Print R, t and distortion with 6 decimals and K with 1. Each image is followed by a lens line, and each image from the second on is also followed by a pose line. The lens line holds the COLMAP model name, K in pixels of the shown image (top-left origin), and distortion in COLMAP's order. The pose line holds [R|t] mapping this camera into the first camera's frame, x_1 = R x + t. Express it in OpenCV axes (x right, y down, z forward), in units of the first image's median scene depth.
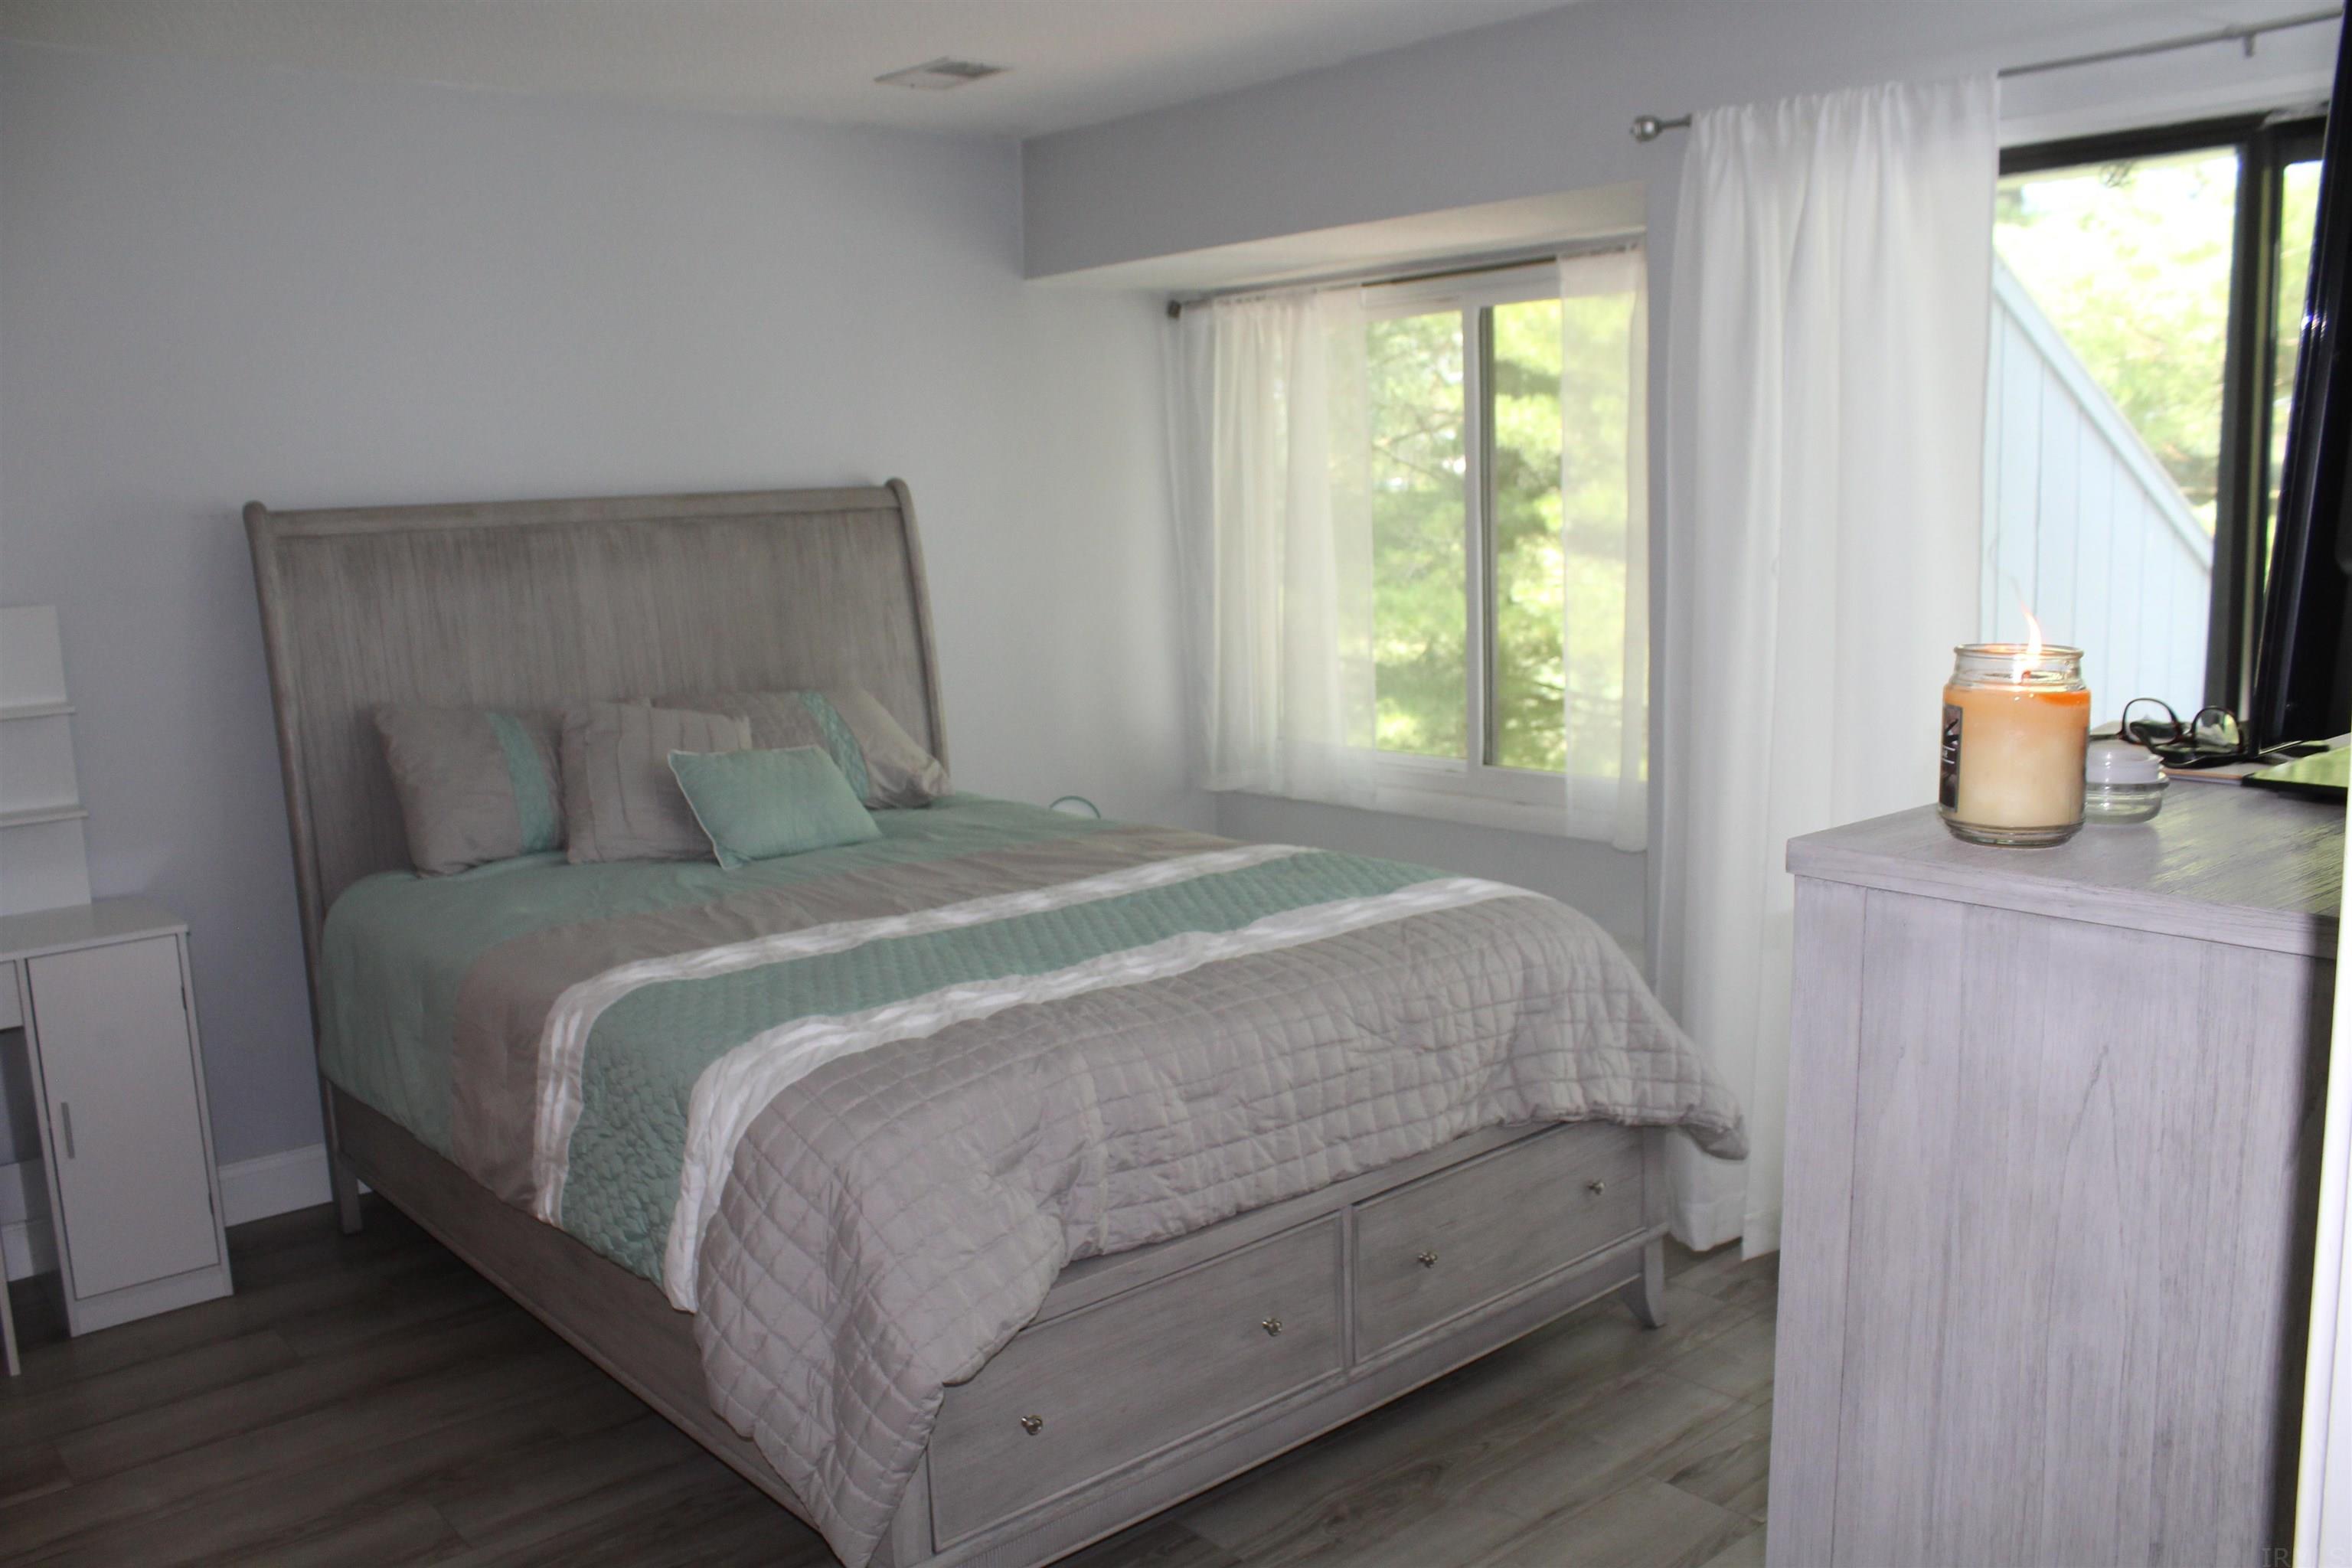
lens RADIAL K [[1982.5, 0, 1159.1], [0, 1982.5, 781.6], [0, 0, 1]] dist [-0.100548, -0.000736]
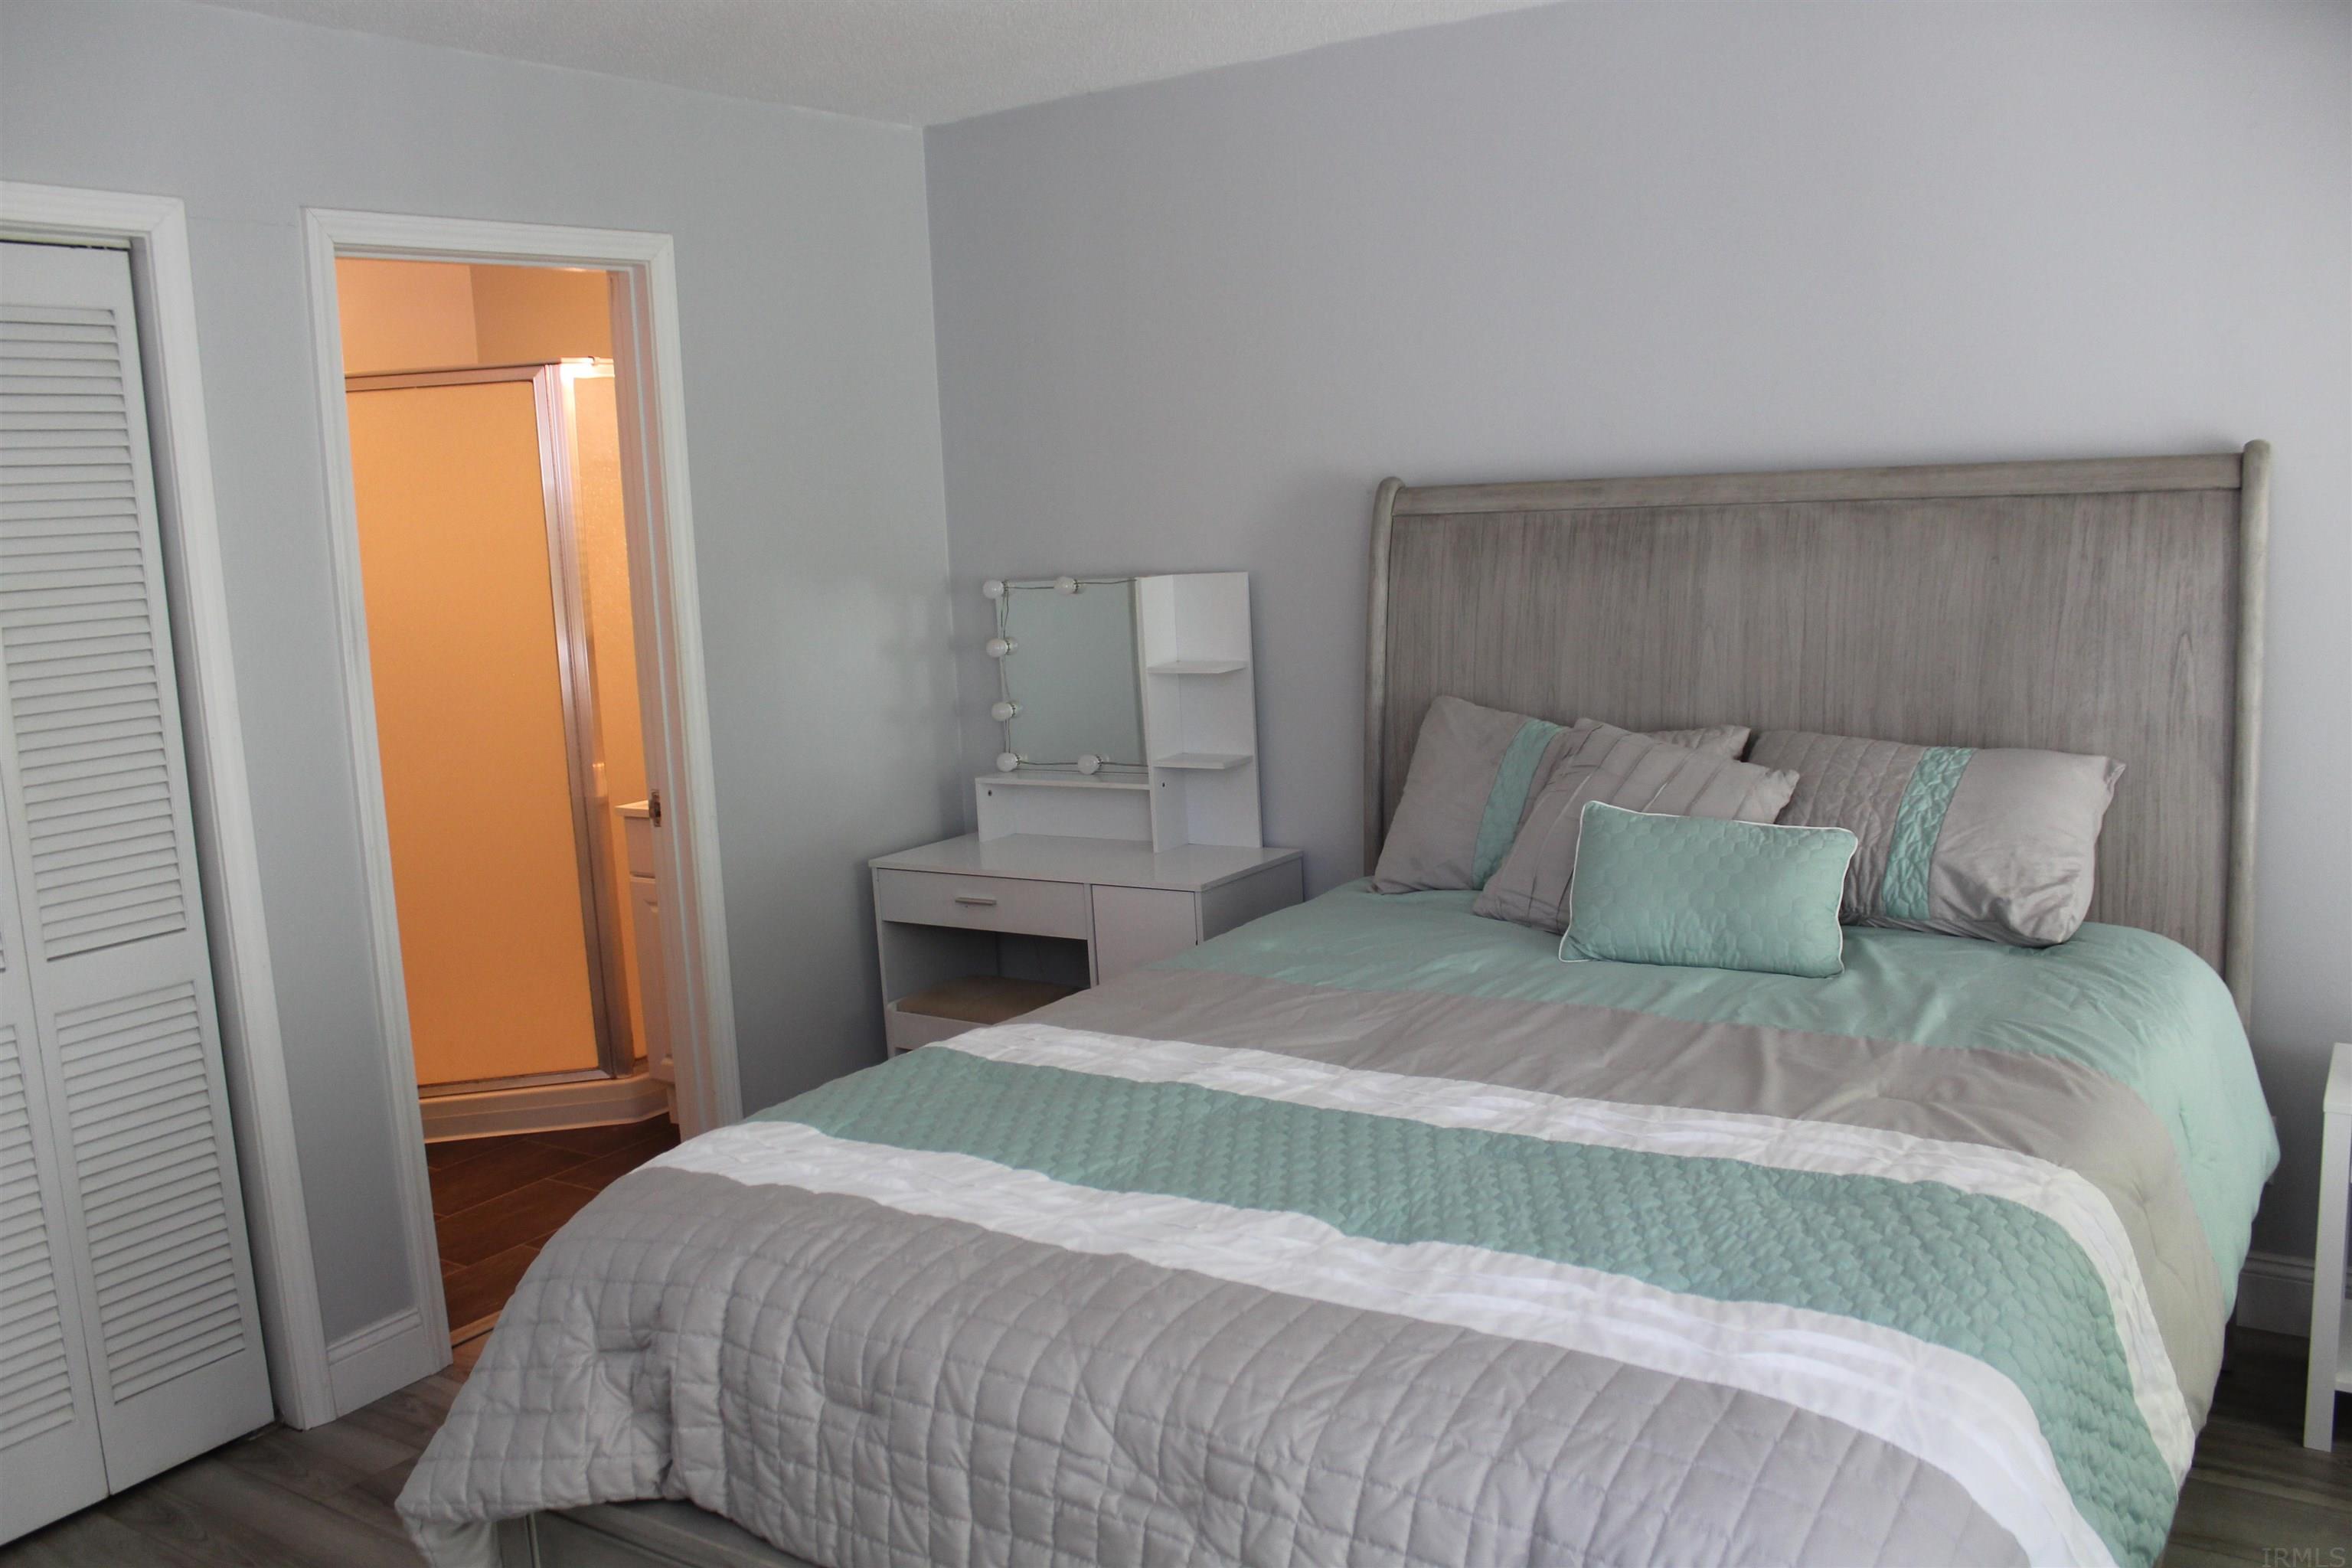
lens RADIAL K [[1982.5, 0, 1164.3], [0, 1982.5, 800.0], [0, 0, 1]] dist [-0.100548, -0.000736]
pose [[0.278092, 0.167101, -0.945908, 0.426023], [-0.100917, 0.984385, 0.144230, -0.105206], [0.955238, 0.055349, 0.290613, 0.551327]]
